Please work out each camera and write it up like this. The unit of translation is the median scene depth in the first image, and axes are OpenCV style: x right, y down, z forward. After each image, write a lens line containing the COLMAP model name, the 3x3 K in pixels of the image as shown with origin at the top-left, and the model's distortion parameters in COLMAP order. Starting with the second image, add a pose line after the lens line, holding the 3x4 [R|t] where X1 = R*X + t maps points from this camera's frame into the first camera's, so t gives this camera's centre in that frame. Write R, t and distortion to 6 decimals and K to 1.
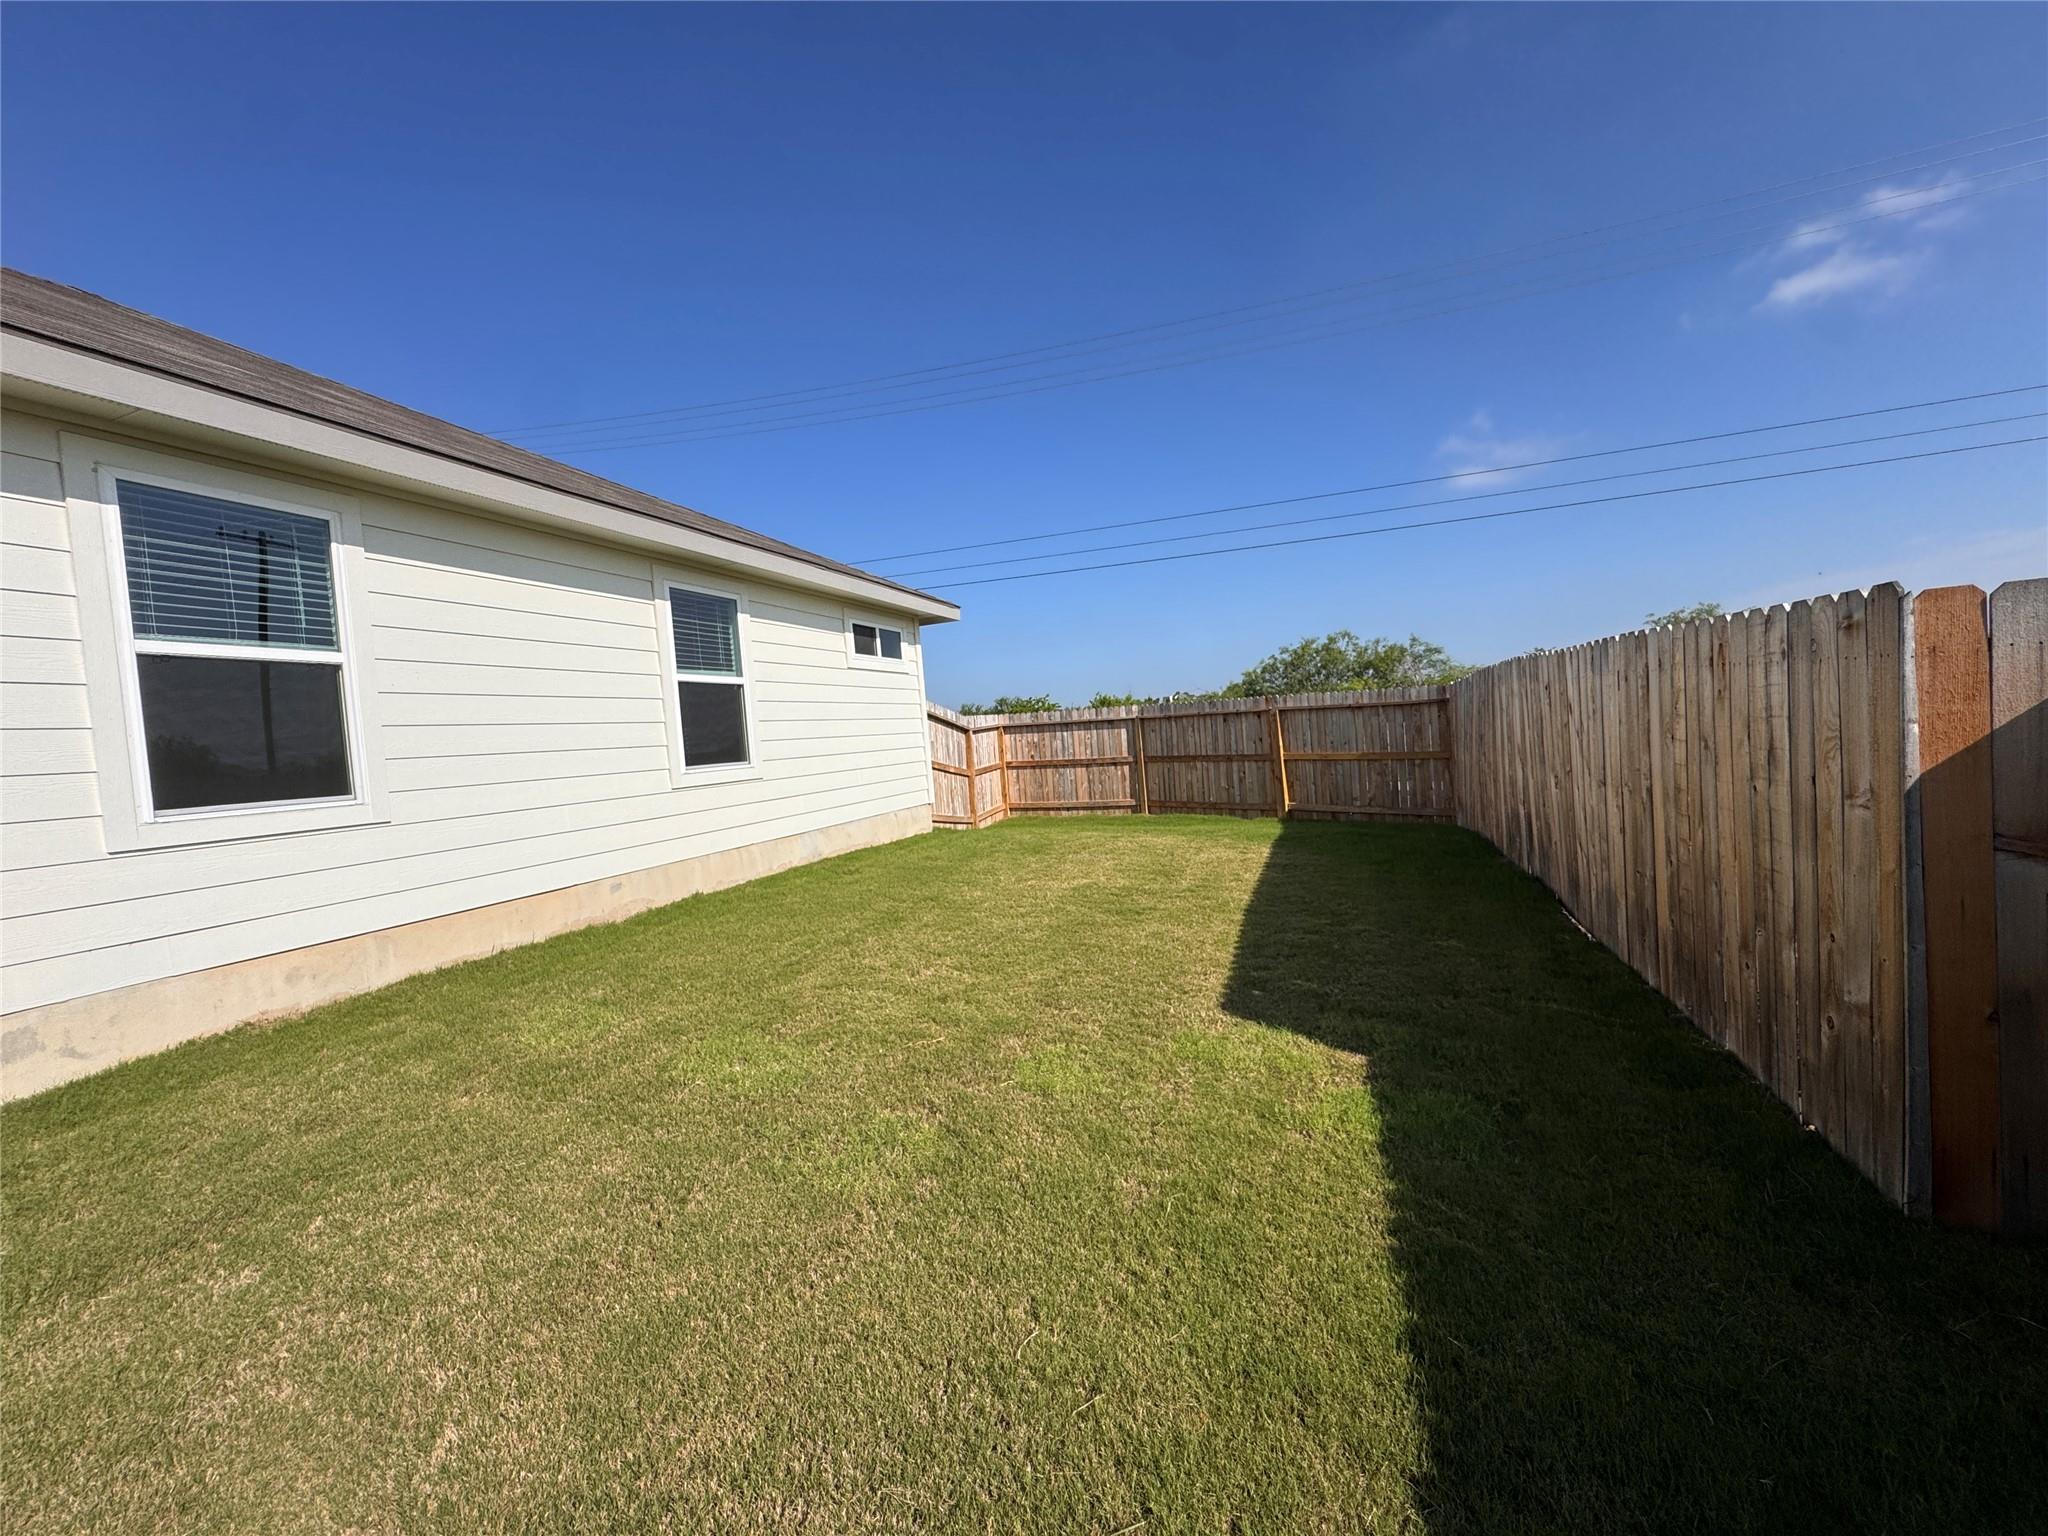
lens RADIAL K [[815.5, 0, 1014.5], [0, 815.5, 761.6], [0, 0, 1]] dist [-0.002649, -0.000038]
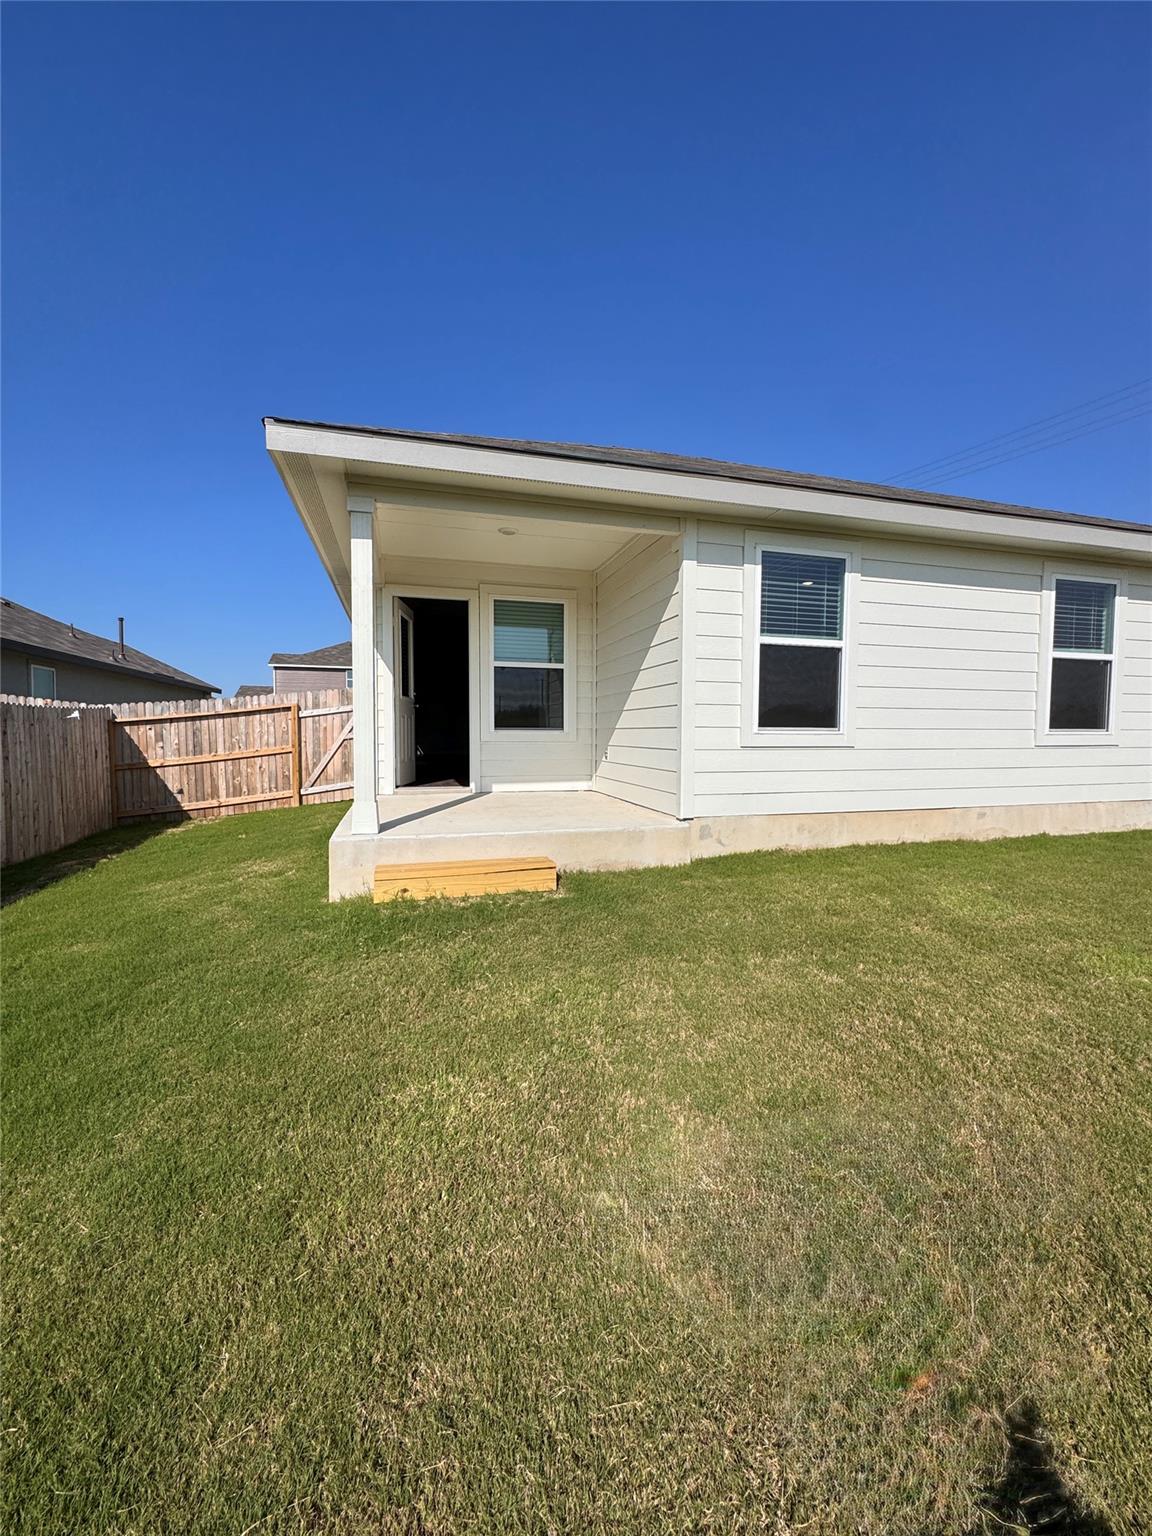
lens RADIAL K [[611.7, 0, 583.4], [0, 611.7, 763.9], [0, 0, 1]] dist [-0.002649, -0.000038]
pose [[0.590766, 0.122393, -0.797506, -0.123251], [-0.072859, 0.992482, 0.098345, 0.028719], [0.803547, 0.000007, 0.595241, -0.148441]]
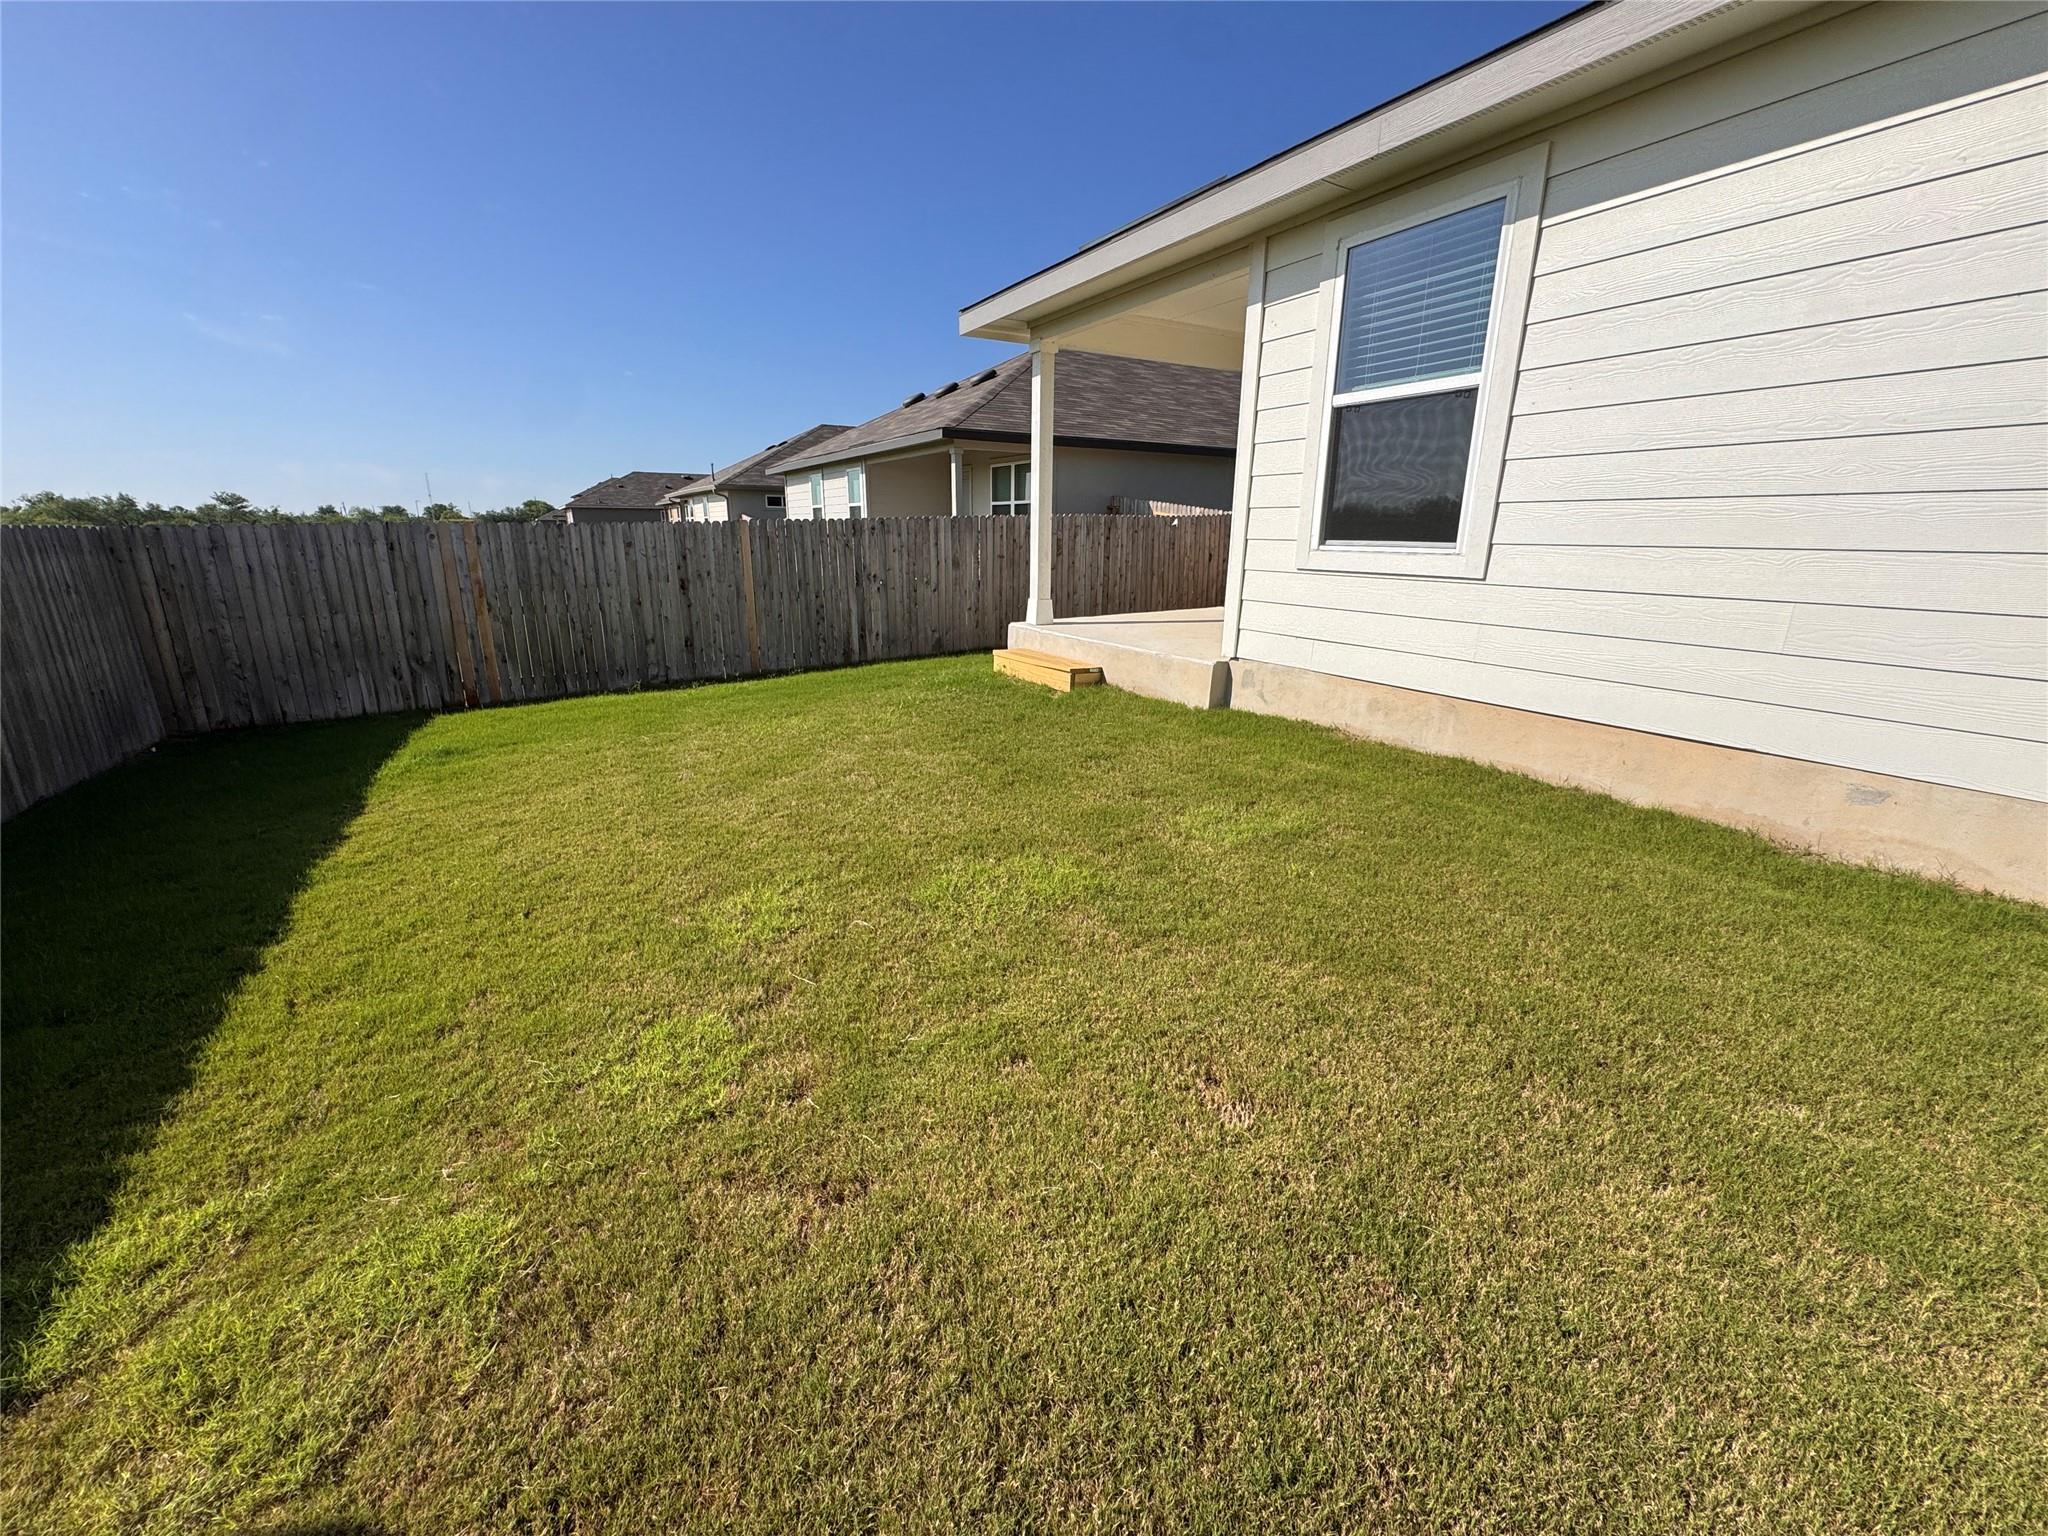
lens RADIAL K [[815.5, 0, 1017.9], [0, 815.5, 765.6], [0, 0, 1]] dist [-0.002649, -0.000038]
pose [[-0.620346, 0.290484, -0.728553, 0.230703], [0.022509, 0.935099, 0.353671, -0.060095], [0.784005, 0.202999, -0.586624, 1.208401]]
